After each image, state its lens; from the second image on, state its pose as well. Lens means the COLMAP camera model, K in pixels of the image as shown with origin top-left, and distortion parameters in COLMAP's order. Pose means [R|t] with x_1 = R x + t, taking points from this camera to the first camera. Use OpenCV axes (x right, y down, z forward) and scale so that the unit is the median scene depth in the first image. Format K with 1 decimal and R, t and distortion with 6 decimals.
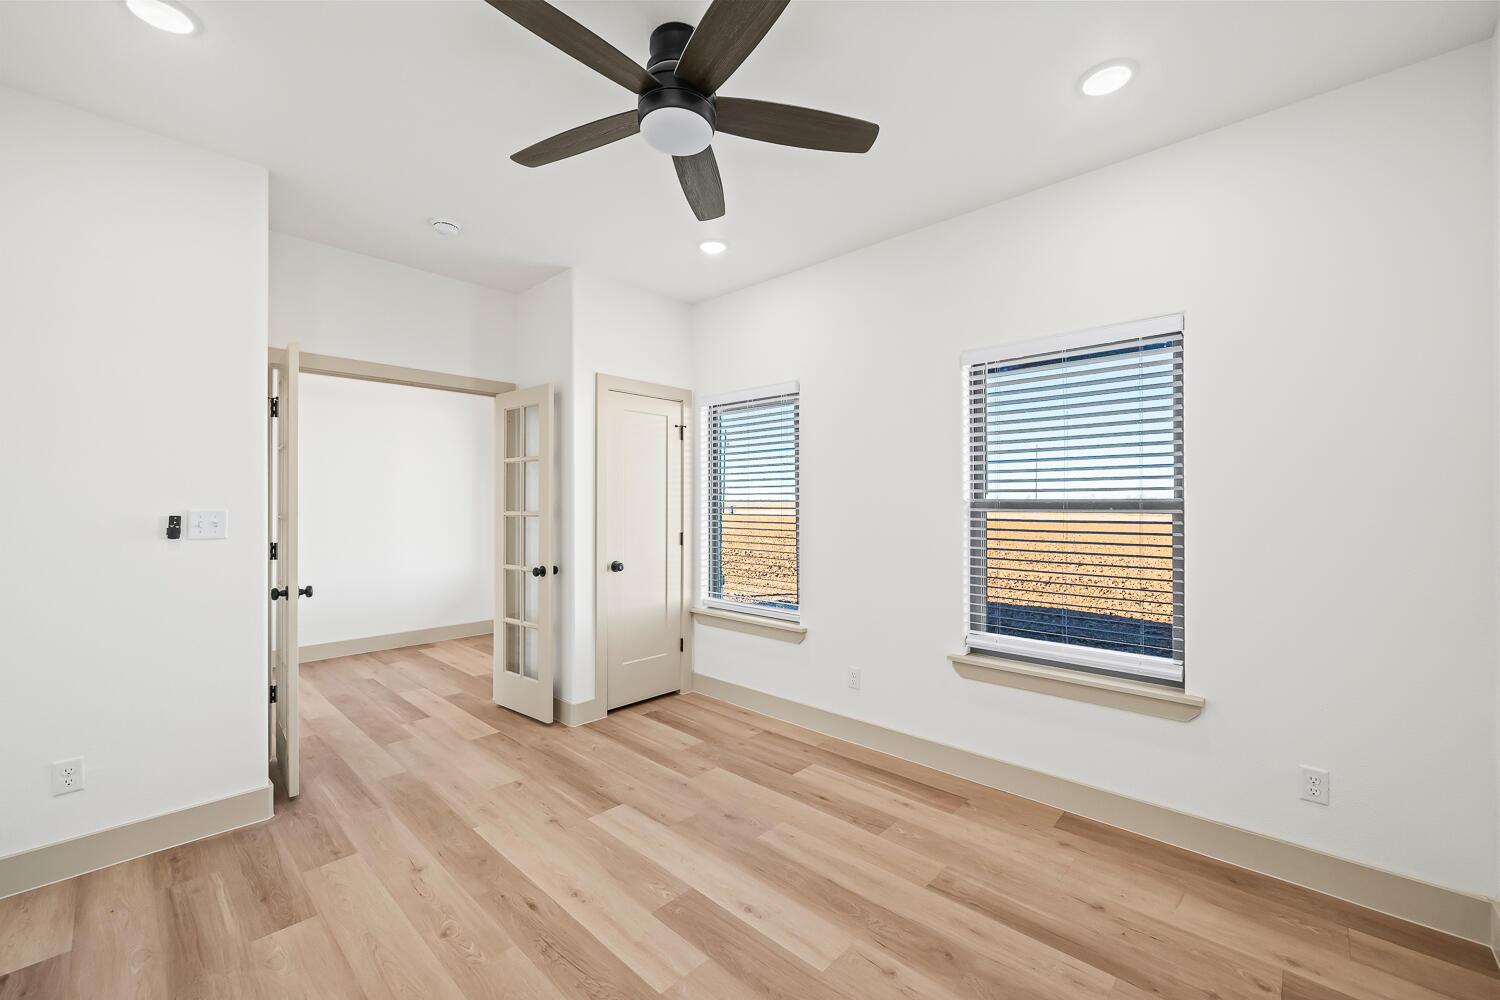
lens RADIAL K [[628.6, 0, 753.6], [0, 628.6, 504.8], [0, 0, 1]] dist [0.002425, 0.000005]
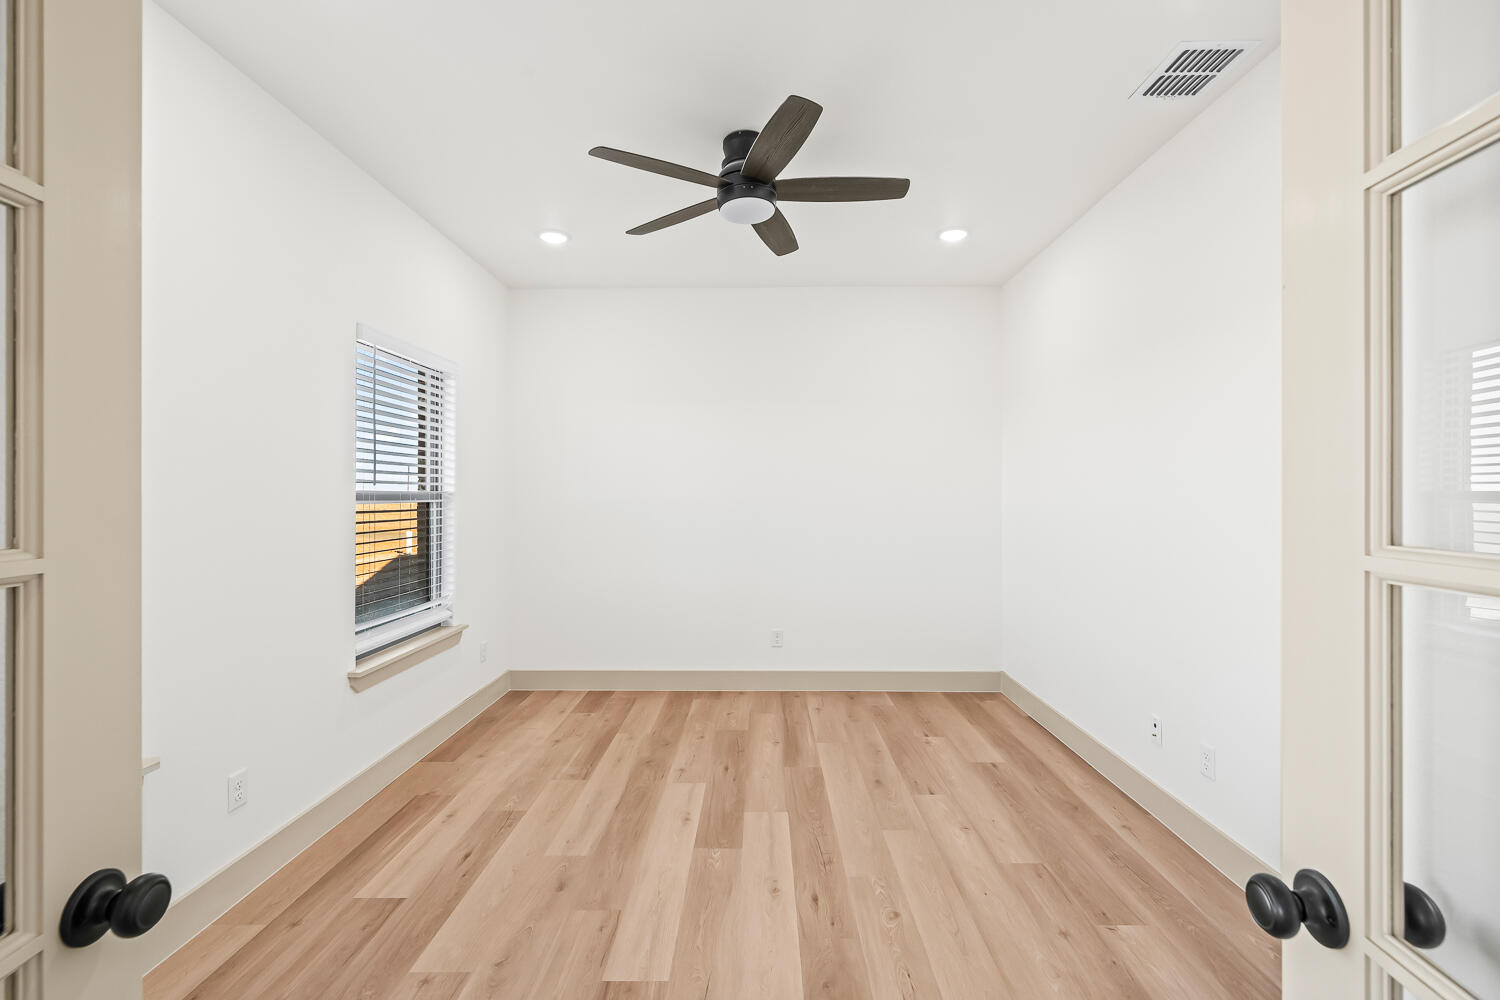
lens RADIAL K [[669.2, 0, 758.5], [0, 669.2, 495.4], [0, 0, 1]] dist [-0.000221, -0.000125]
pose [[-0.695003, 0.001080, 0.719006, -0.877956], [0.003142, 0.999994, 0.001536, -0.001495], [-0.719000, 0.003326, -0.695003, 1.502747]]
